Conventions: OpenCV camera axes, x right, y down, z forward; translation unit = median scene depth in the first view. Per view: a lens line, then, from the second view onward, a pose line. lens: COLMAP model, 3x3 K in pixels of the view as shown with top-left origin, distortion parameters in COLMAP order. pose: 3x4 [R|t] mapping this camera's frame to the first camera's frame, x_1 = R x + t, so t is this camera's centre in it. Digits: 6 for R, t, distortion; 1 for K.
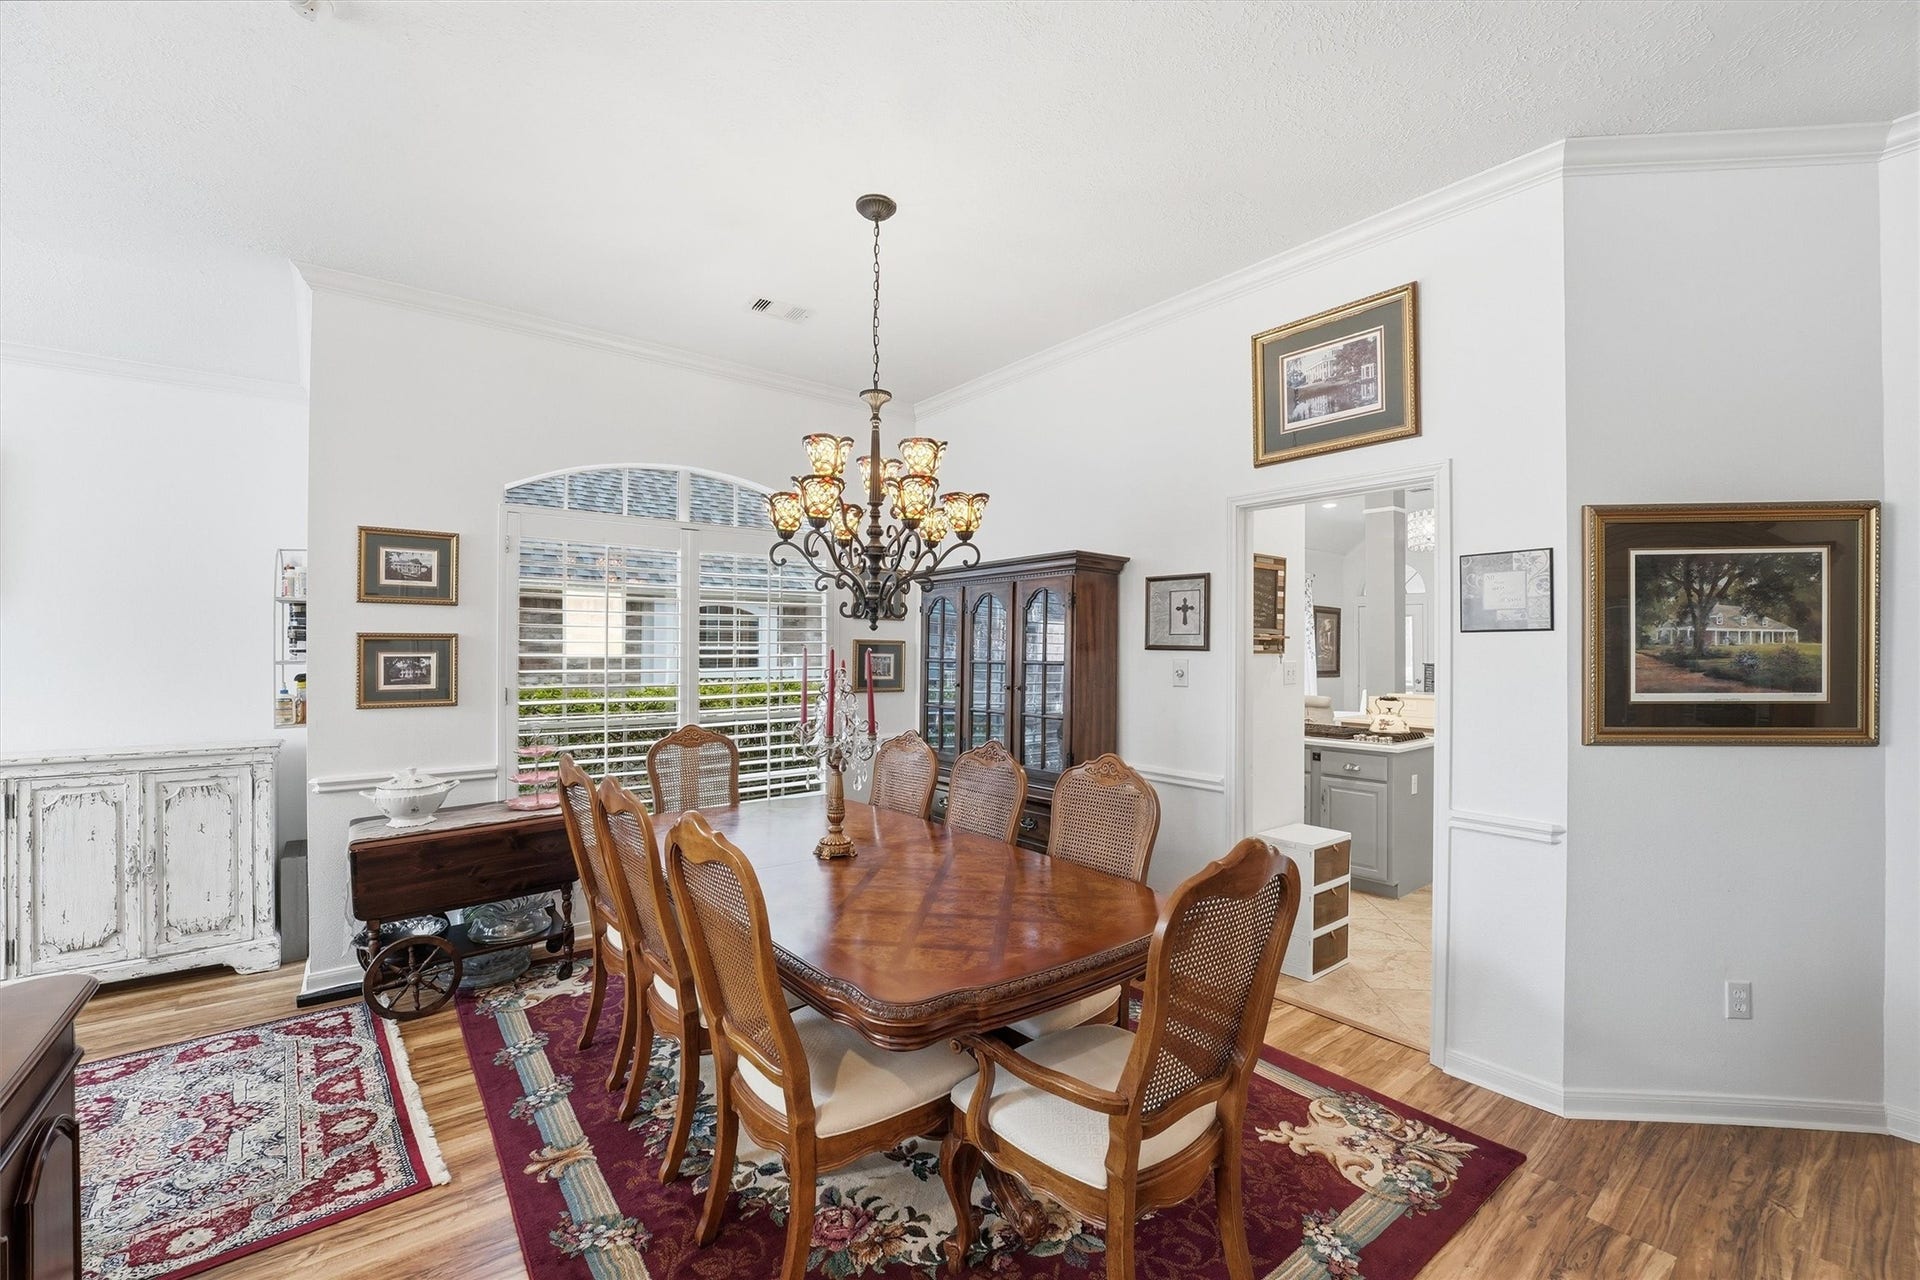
lens RADIAL K [[813.6, 0, 947.6], [0, 813.6, 644.0], [0, 0, 1]] dist [-0.010633, -0.000361]
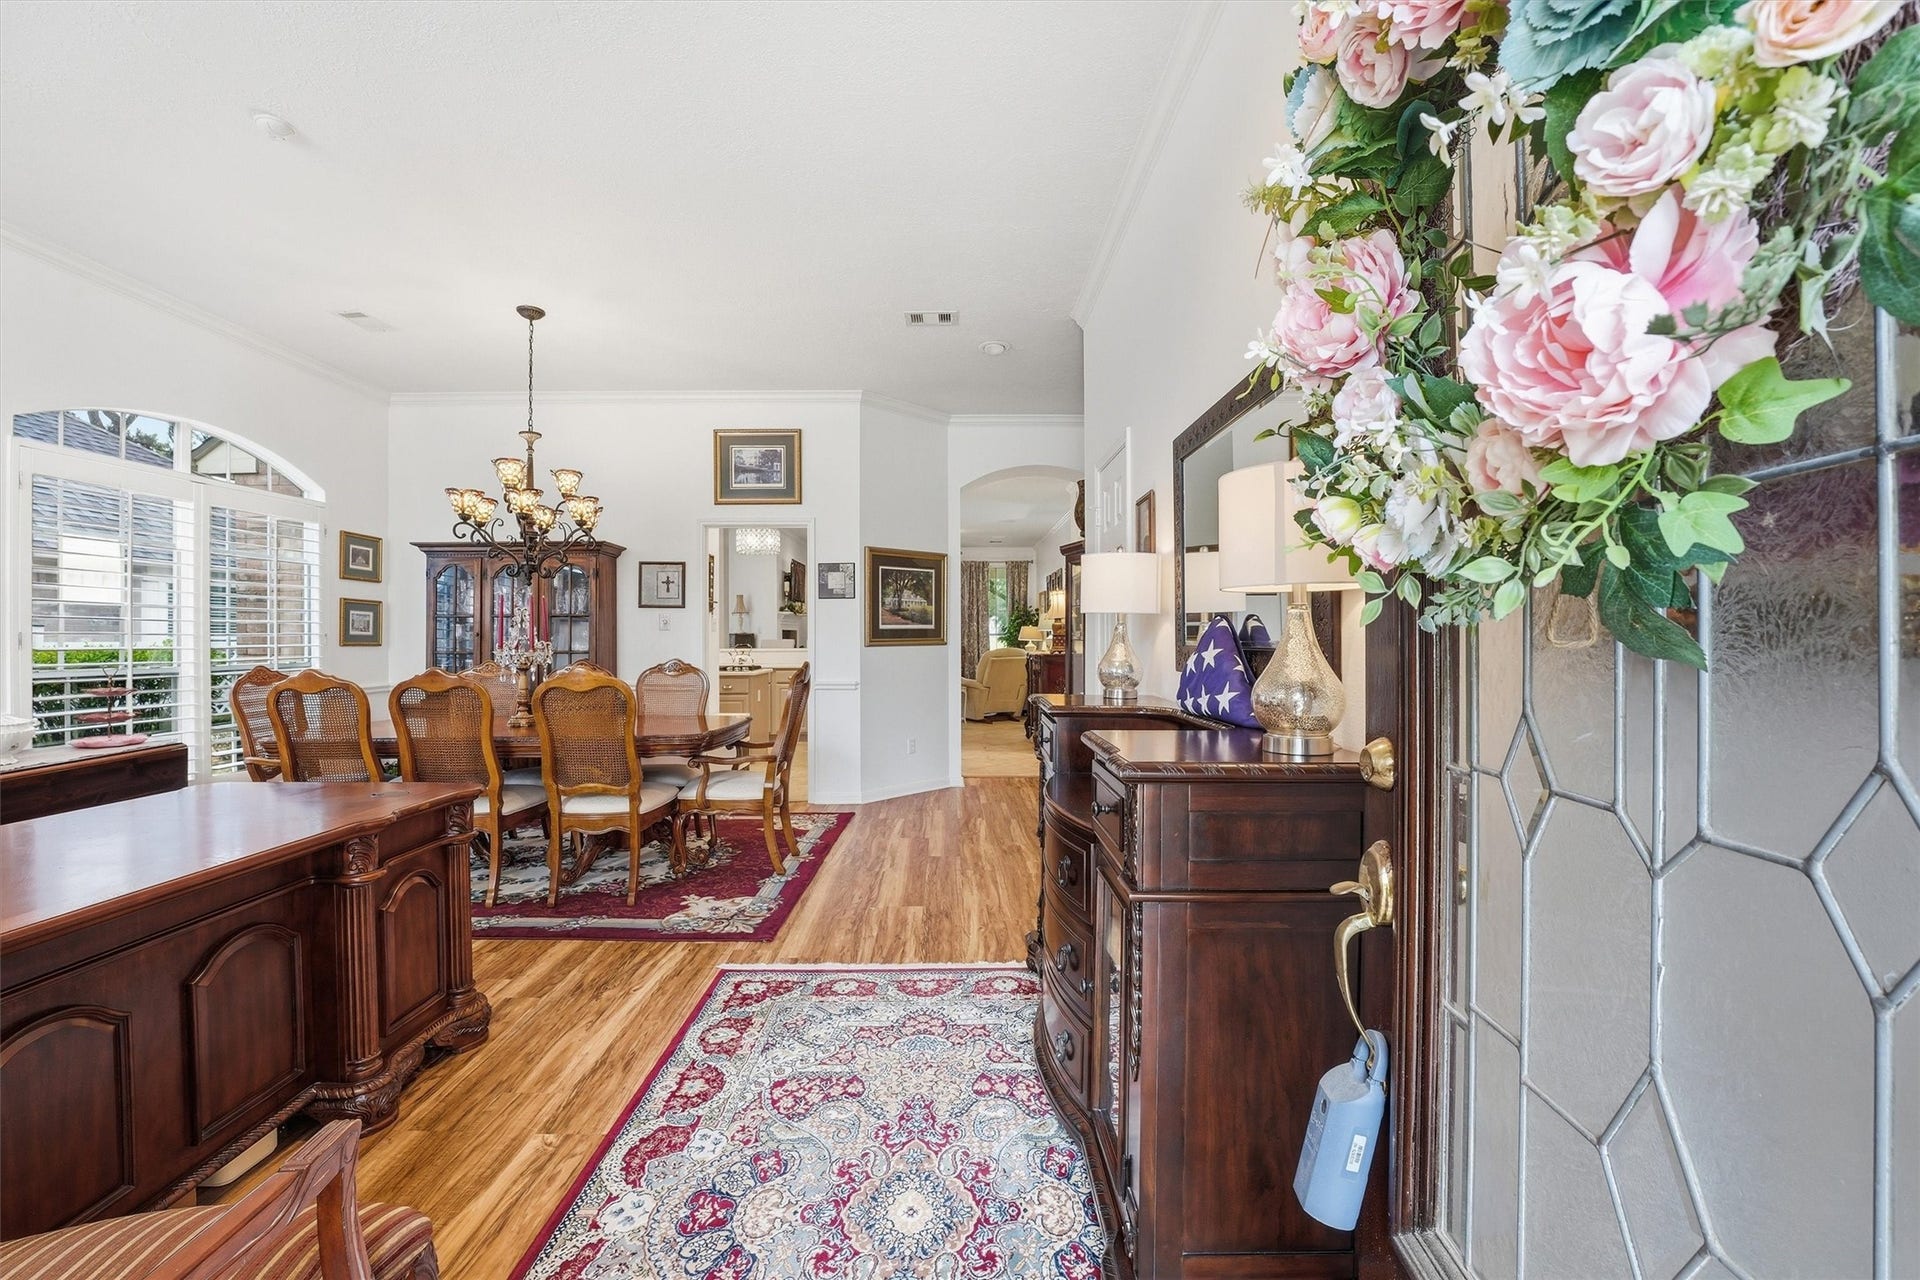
lens RADIAL K [[813.6, 0, 960.1], [0, 813.6, 643.0], [0, 0, 1]] dist [-0.010633, -0.000361]
pose [[0.619737, -0.006491, 0.784782, -0.798791], [-0.002291, 0.999947, 0.010080, 0.077017], [-0.784806, -0.008045, 0.619689, -0.609393]]
